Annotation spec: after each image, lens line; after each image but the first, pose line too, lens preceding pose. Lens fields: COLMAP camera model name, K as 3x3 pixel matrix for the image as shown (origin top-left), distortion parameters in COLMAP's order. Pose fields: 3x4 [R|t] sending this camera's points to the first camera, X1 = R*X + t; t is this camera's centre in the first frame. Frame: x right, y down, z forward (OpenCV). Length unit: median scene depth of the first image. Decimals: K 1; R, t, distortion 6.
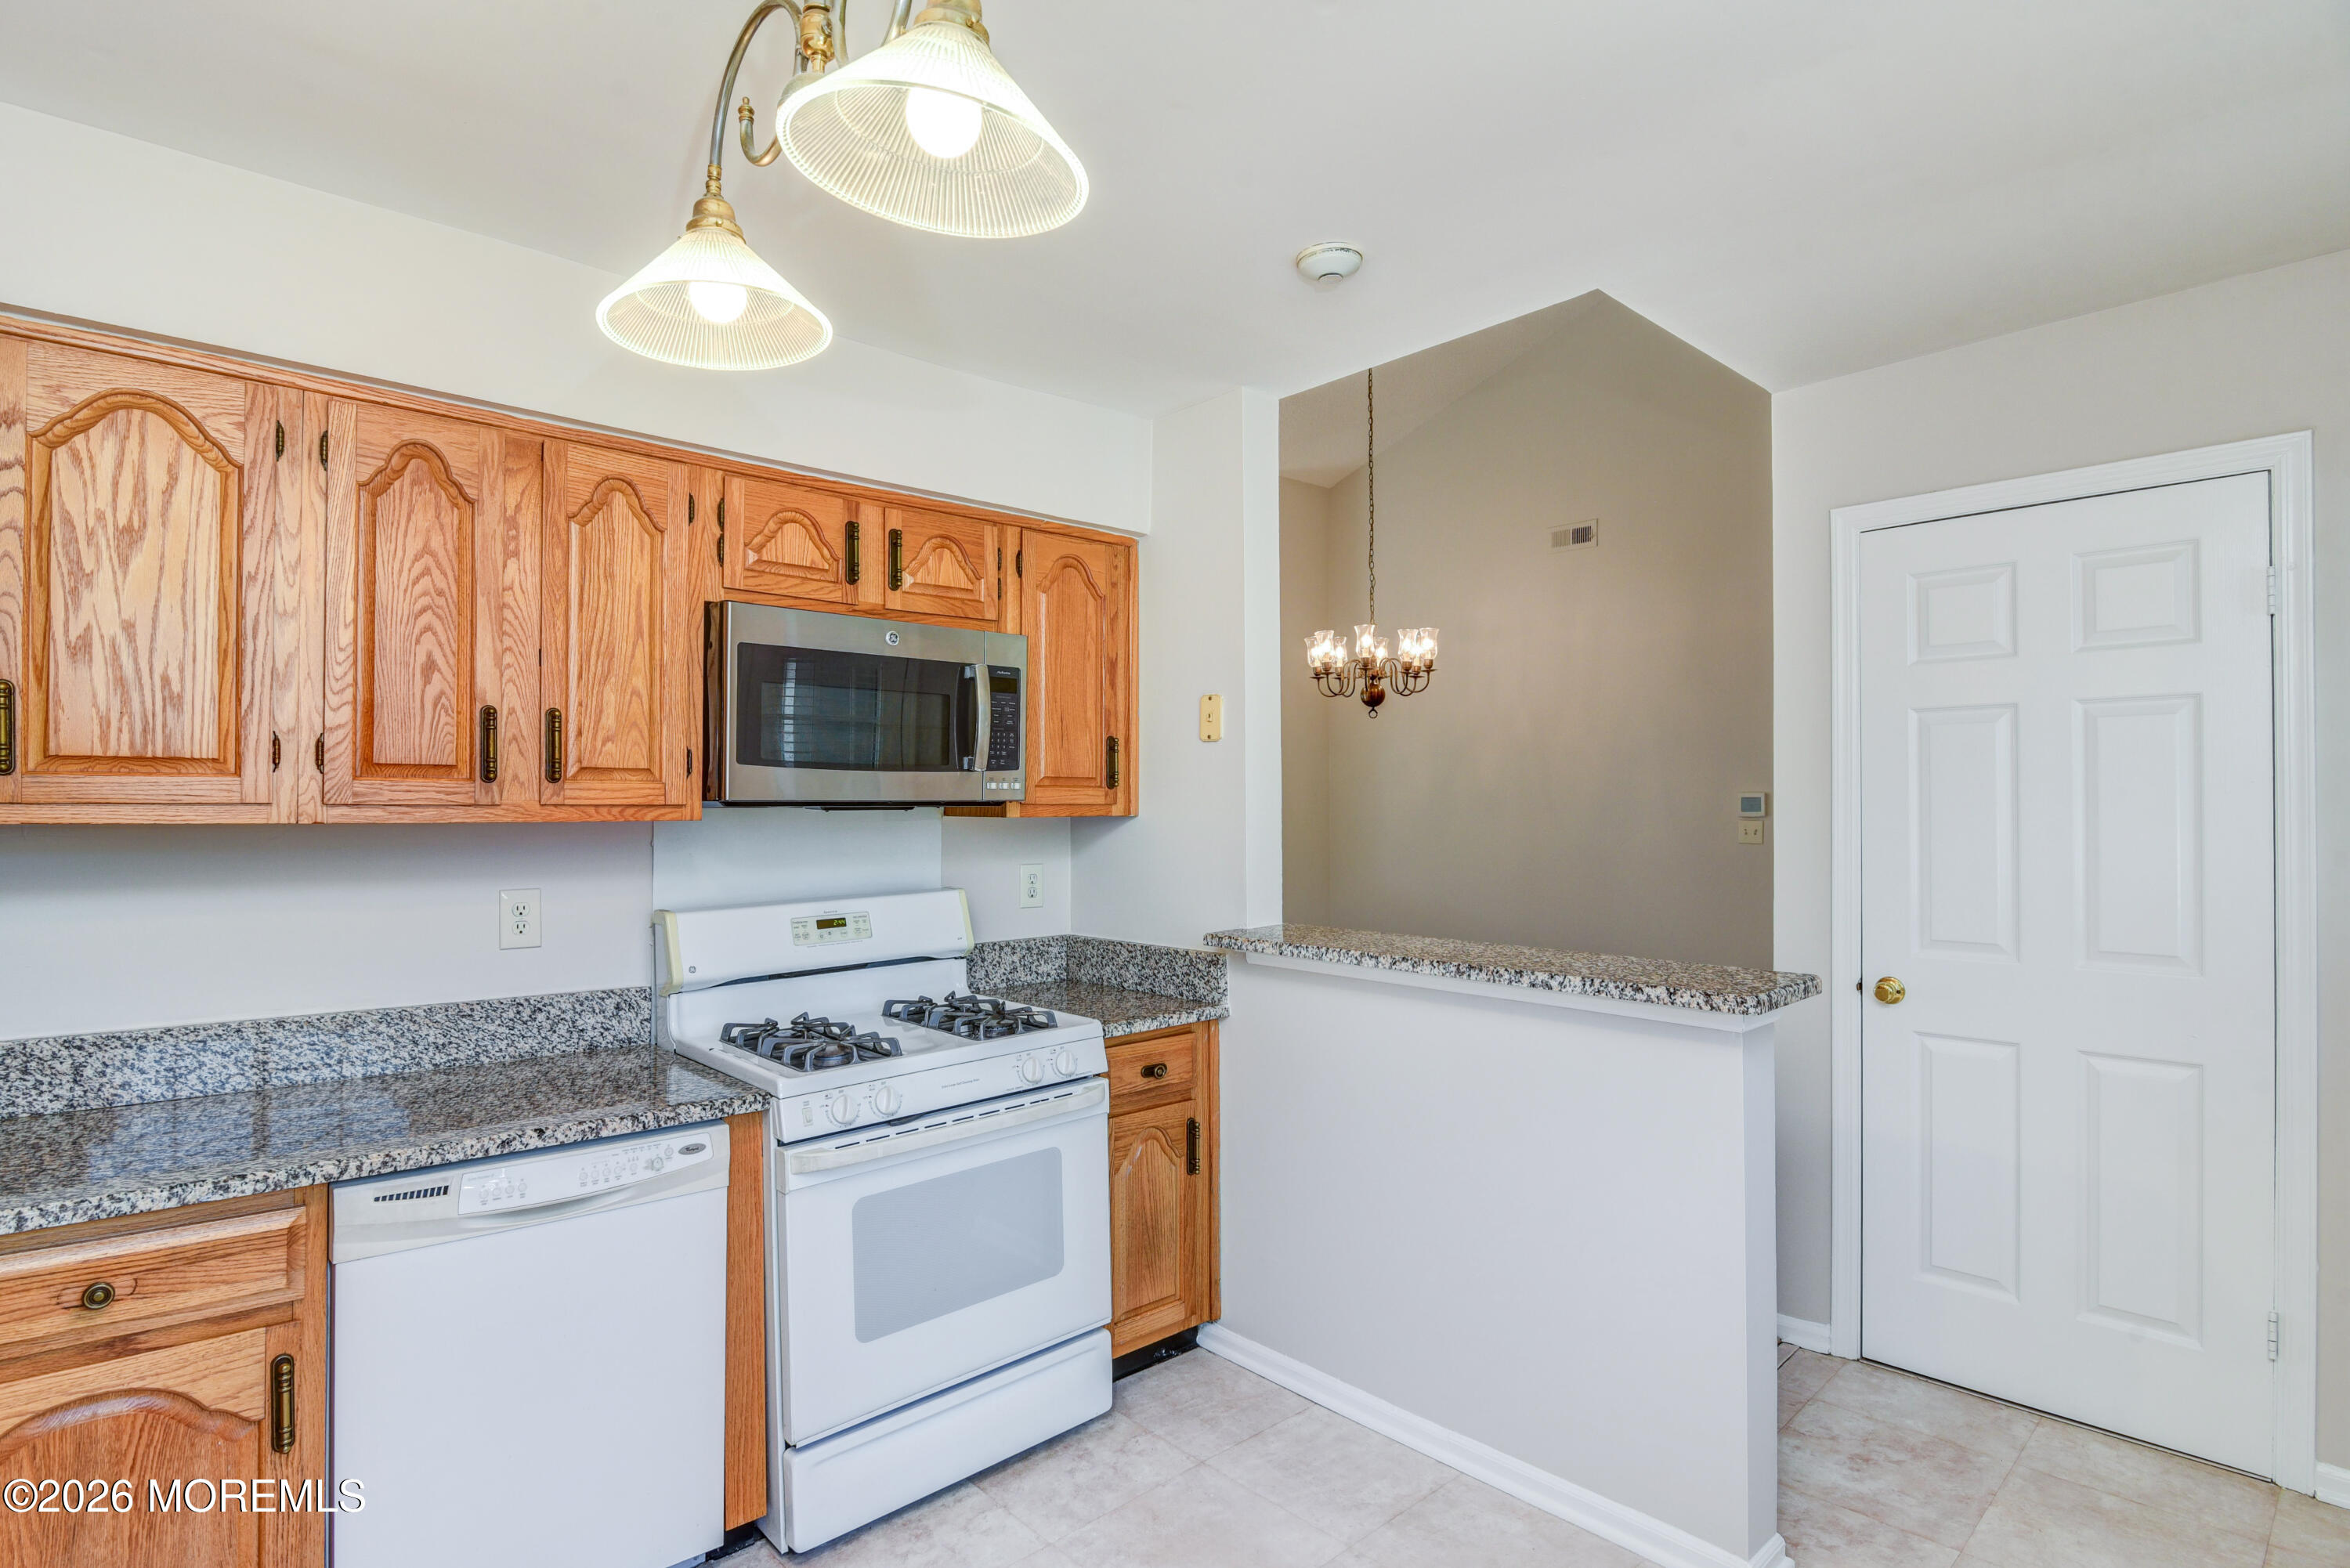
lens RADIAL K [[1192.4, 0, 1178.5], [0, 1192.4, 800.7], [0, 0, 1]] dist [-0.014634, 0.001950]
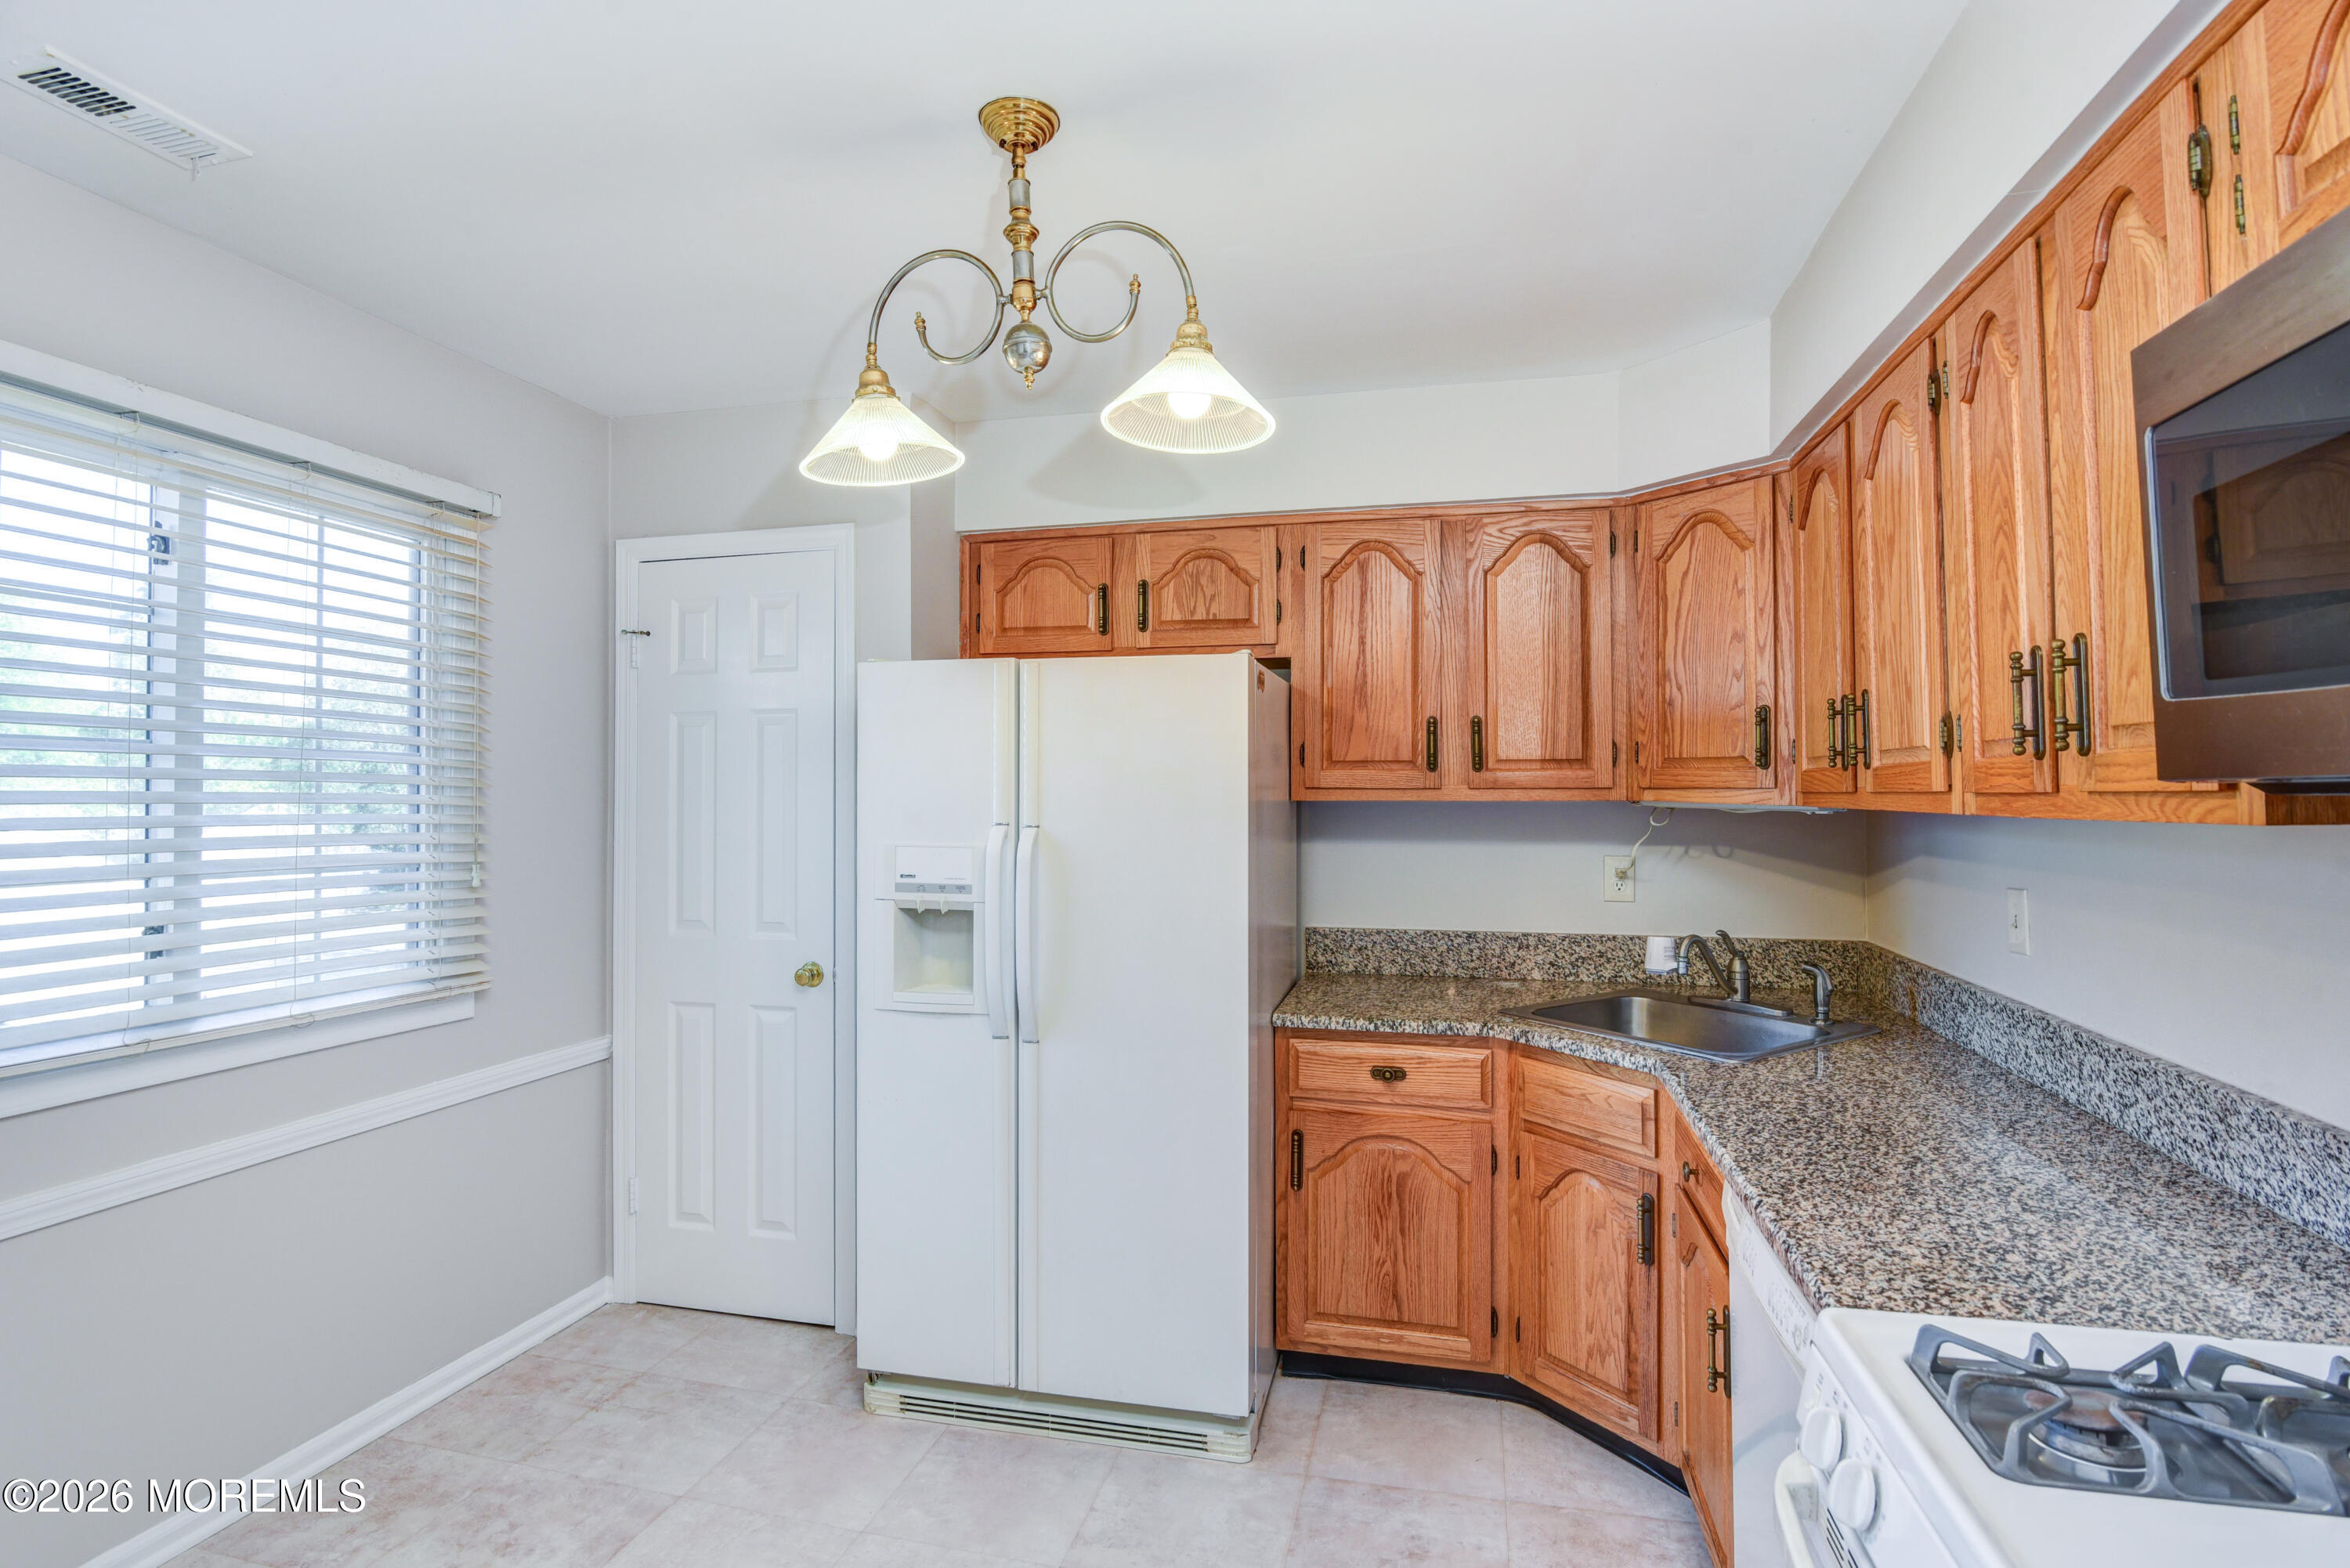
lens RADIAL K [[1192.4, 0, 1183.1], [0, 1192.4, 779.0], [0, 0, 1]] dist [-0.014634, 0.001950]
pose [[-0.833772, -0.003893, -0.552095, 0.192272], [0.008340, 0.999772, -0.019646, 0.004787], [0.552046, -0.020985, -0.833550, 1.249223]]
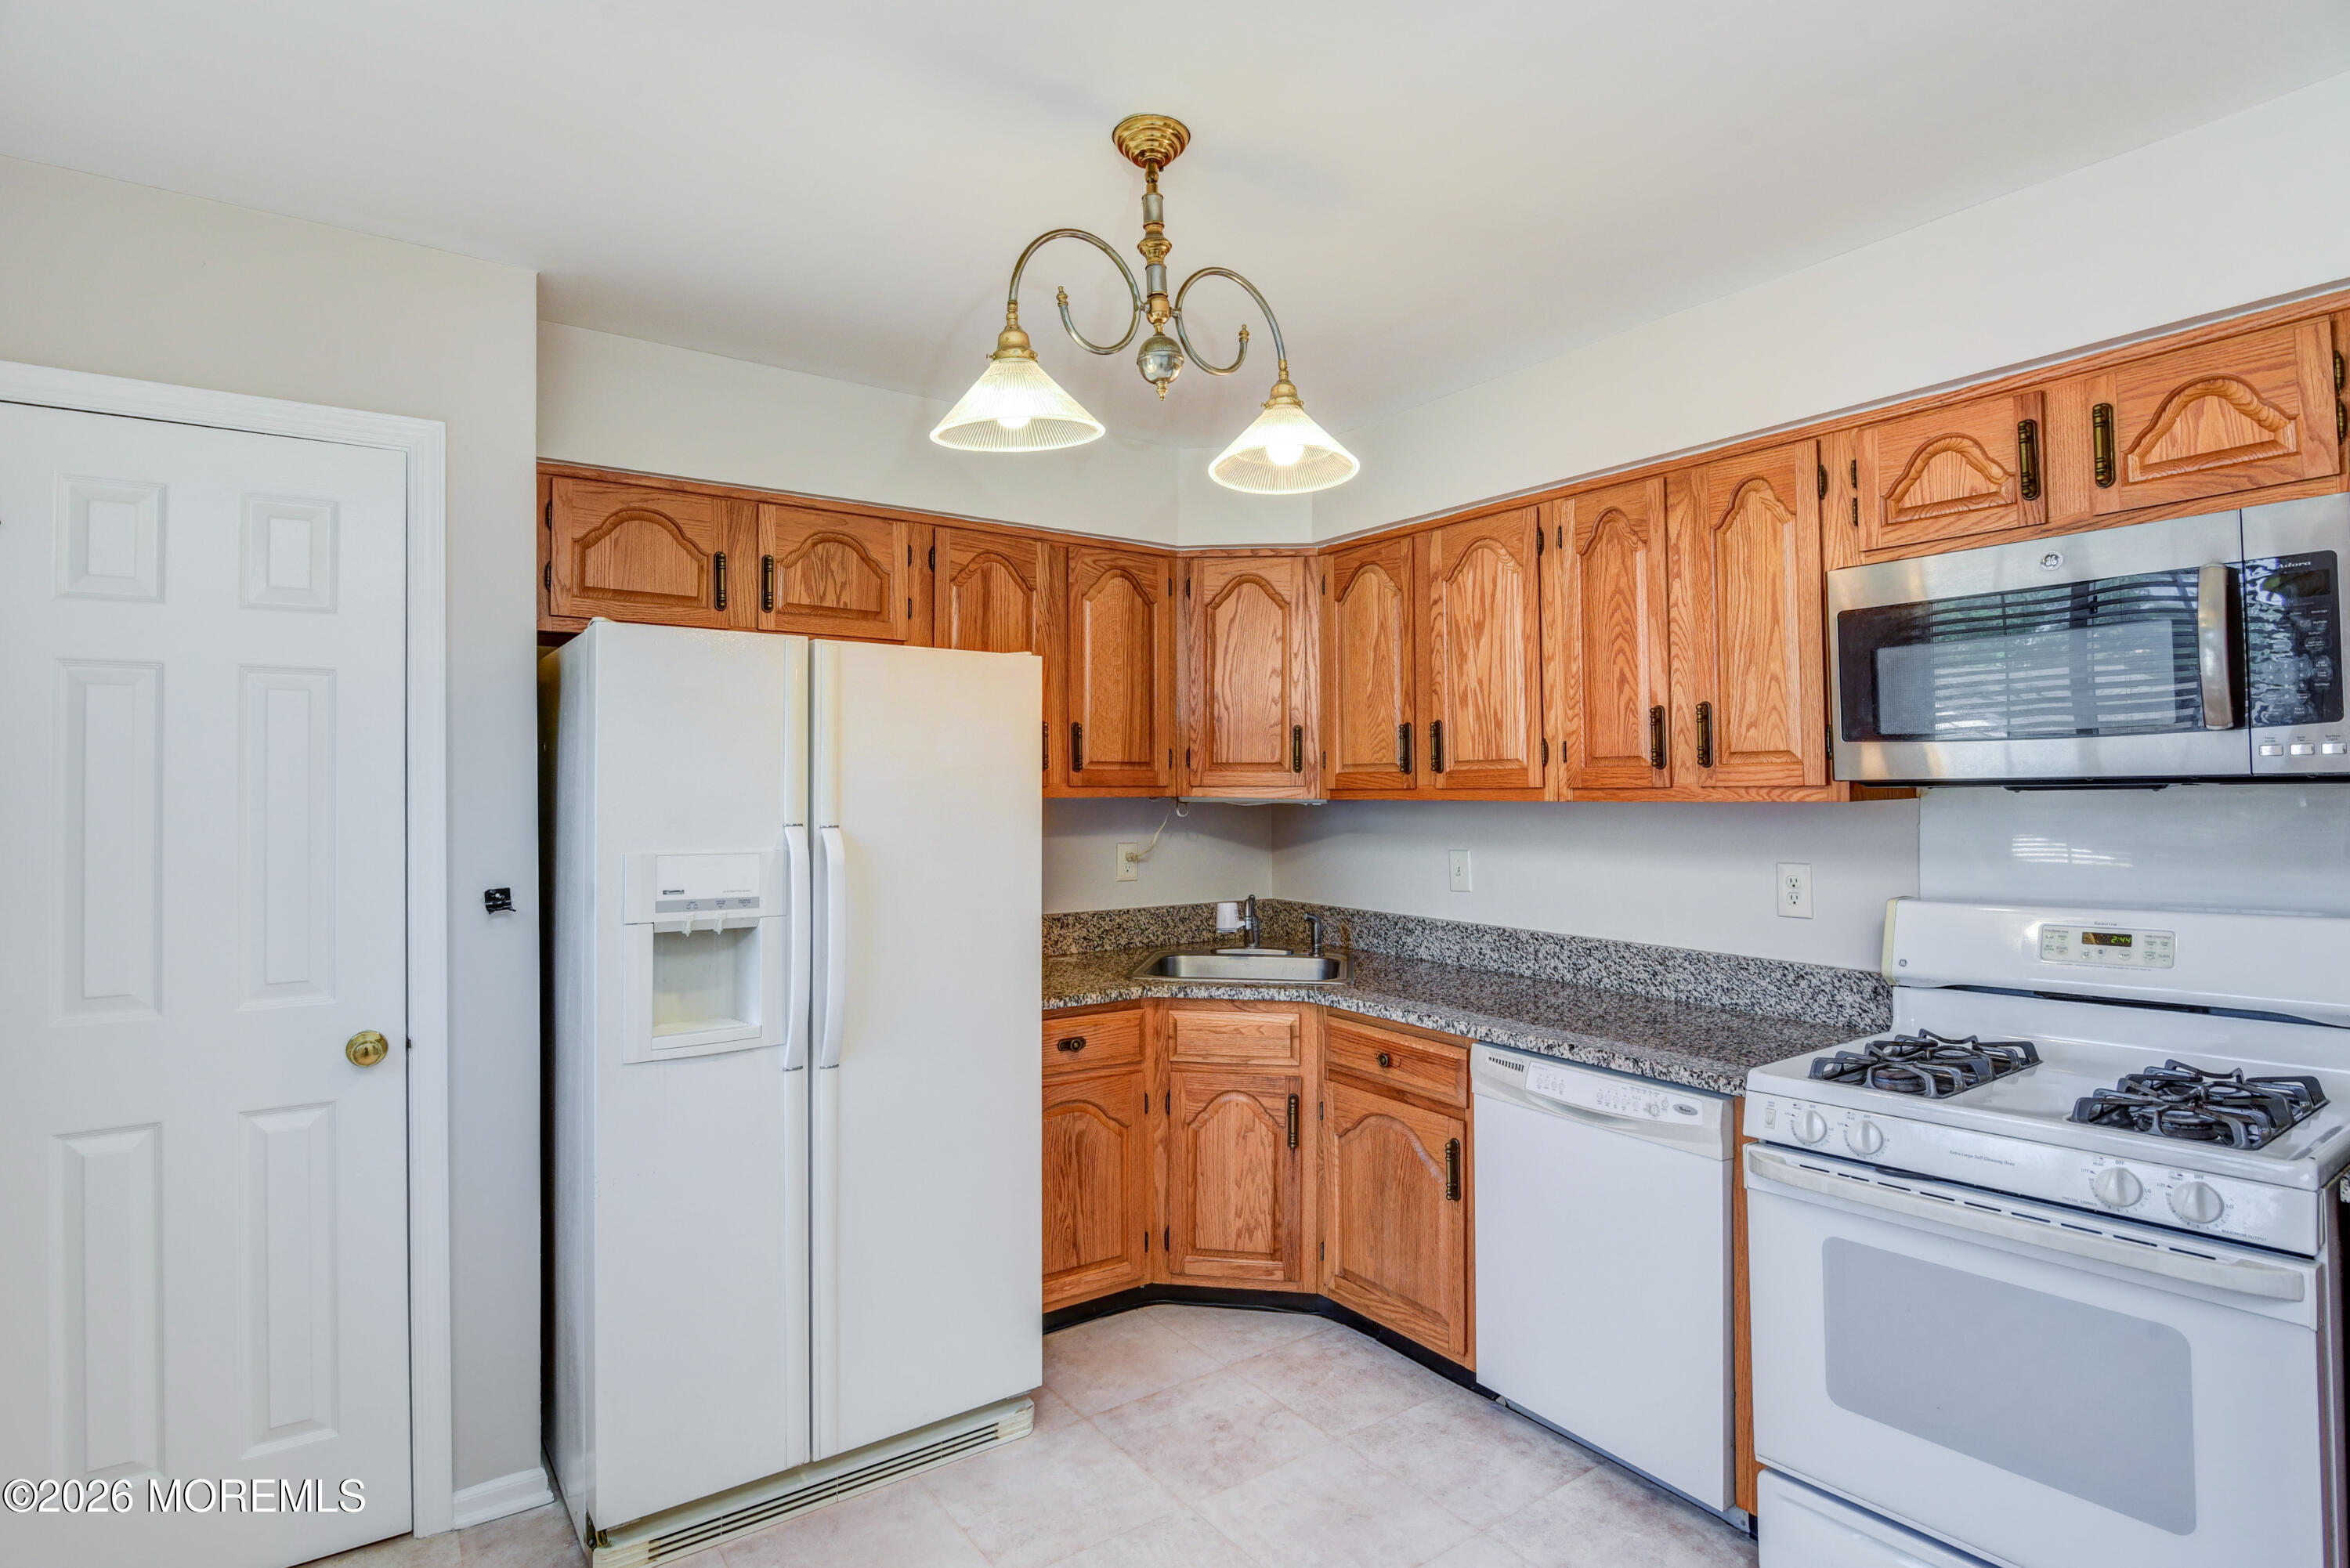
lens RADIAL K [[1192.4, 0, 1177.7], [0, 1192.4, 776.3], [0, 0, 1]] dist [-0.014634, 0.001950]
pose [[-0.125303, -0.011709, -0.992049, 0.663004], [0.014336, 0.999805, -0.013611, 0.001498], [0.992015, -0.015928, -0.125110, 0.639741]]
